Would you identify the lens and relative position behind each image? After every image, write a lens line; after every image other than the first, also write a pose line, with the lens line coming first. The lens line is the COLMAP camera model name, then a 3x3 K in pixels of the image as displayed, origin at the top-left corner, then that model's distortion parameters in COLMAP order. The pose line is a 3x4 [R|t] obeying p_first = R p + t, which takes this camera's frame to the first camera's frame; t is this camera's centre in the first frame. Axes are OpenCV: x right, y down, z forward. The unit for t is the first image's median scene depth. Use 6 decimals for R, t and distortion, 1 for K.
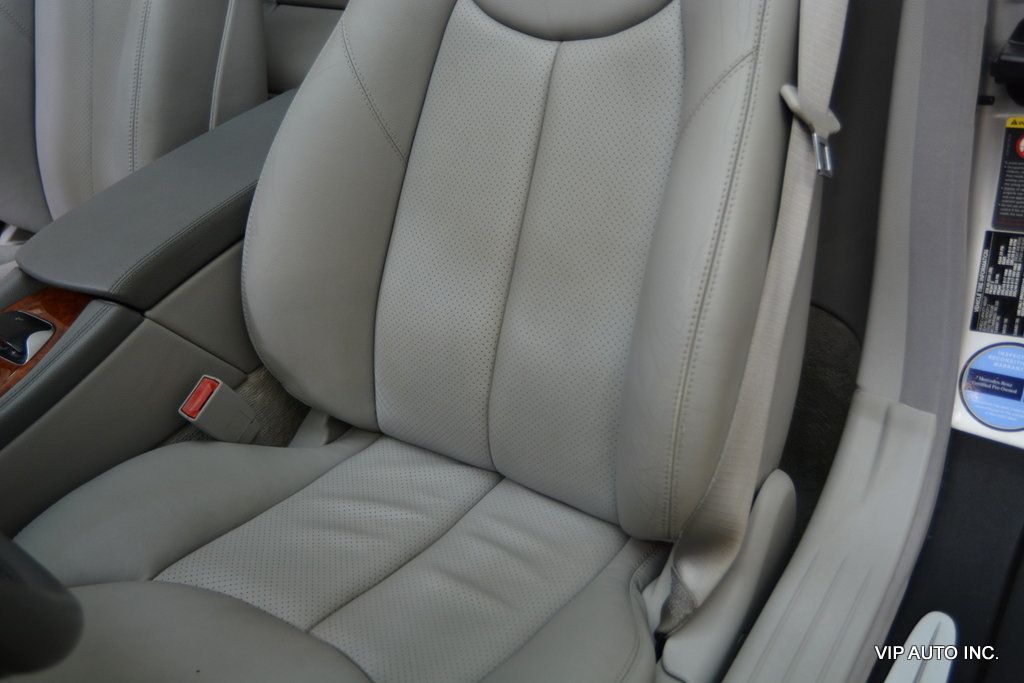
lens RADIAL K [[975.3, 0, 512.0], [0, 975.3, 341.5], [0, 0, 1]] dist [-0.011227, -0.006092]
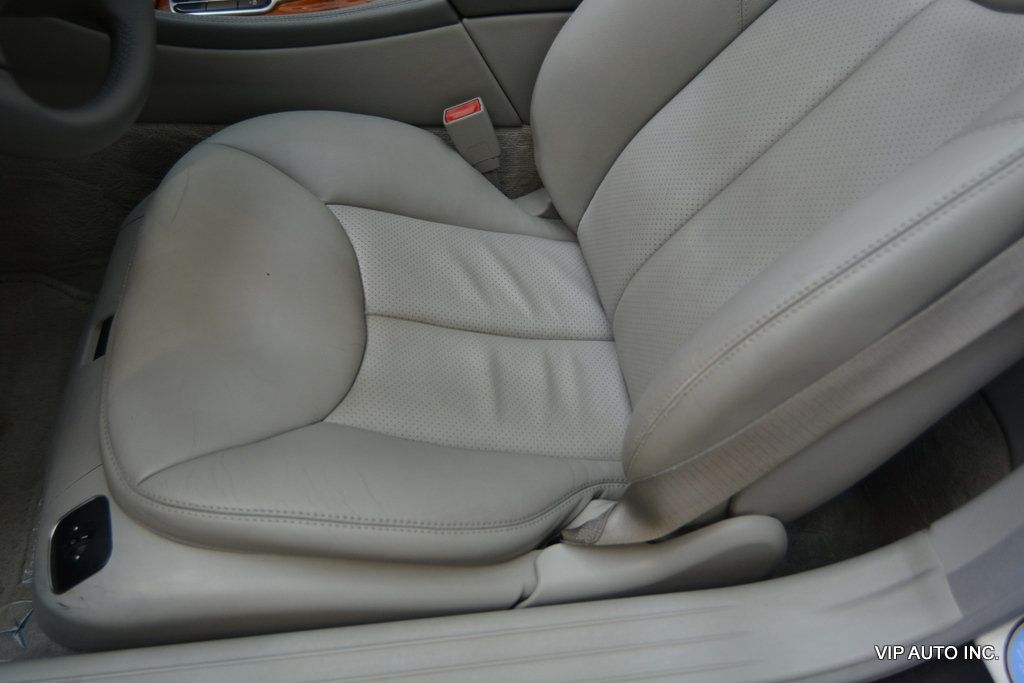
lens RADIAL K [[796.6, 0, 512.0], [0, 796.6, 341.5], [0, 0, 1]] dist [0.003275, 0.003604]
pose [[0.658408, 0.667440, -0.347883, 0.255147], [-0.565725, 0.743709, 0.356163, -0.121003], [0.496441, -0.037694, 0.867252, 0.217479]]
